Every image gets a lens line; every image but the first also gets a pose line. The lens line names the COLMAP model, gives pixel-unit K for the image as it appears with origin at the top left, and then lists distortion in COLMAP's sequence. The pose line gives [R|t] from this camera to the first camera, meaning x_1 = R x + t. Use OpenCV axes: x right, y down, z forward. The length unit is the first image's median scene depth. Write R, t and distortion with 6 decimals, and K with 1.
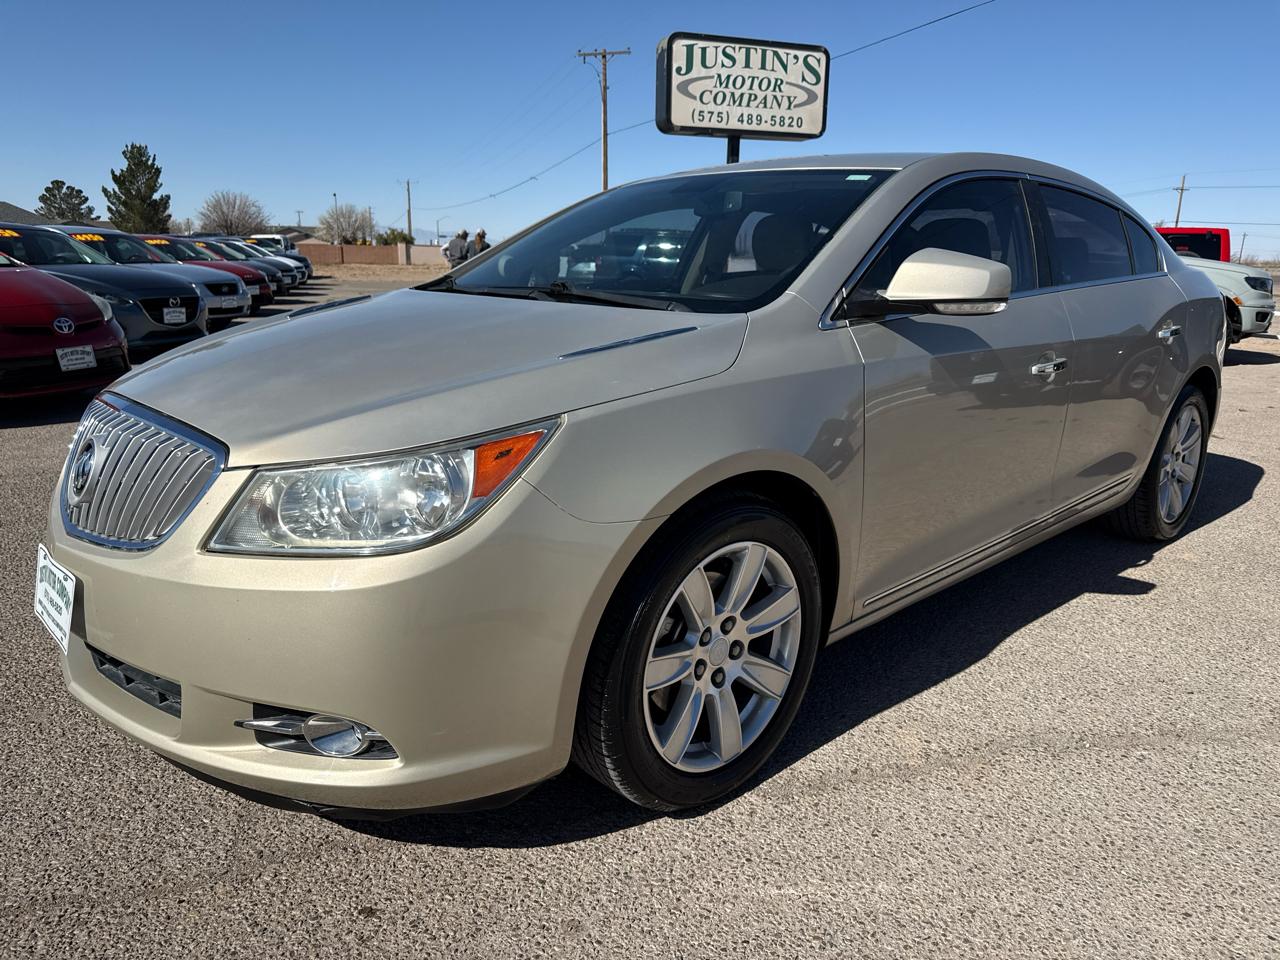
lens RADIAL K [[944.0, 0, 637.8], [0, 944.0, 511.5], [0, 0, 1]] dist [0.049906, -0.052111]
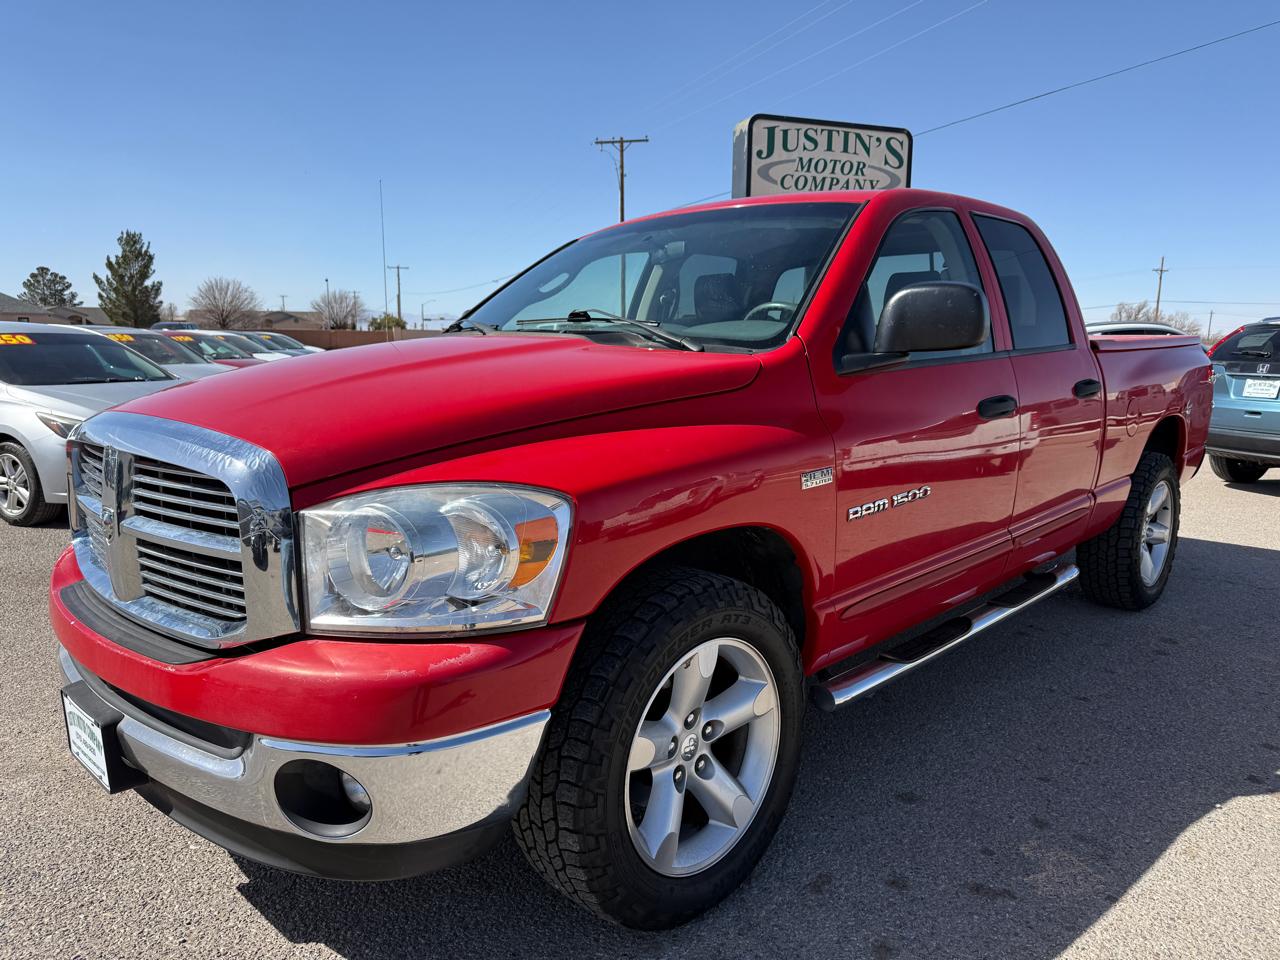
lens RADIAL K [[944.0, 0, 640.3], [0, 944.0, 517.2], [0, 0, 1]] dist [0.049906, -0.052111]
pose [[0.999634, -0.011264, 0.024614, -0.096305], [0.013062, 0.997162, -0.074143, -0.037675], [-0.023709, 0.074438, 0.996944, 0.093874]]
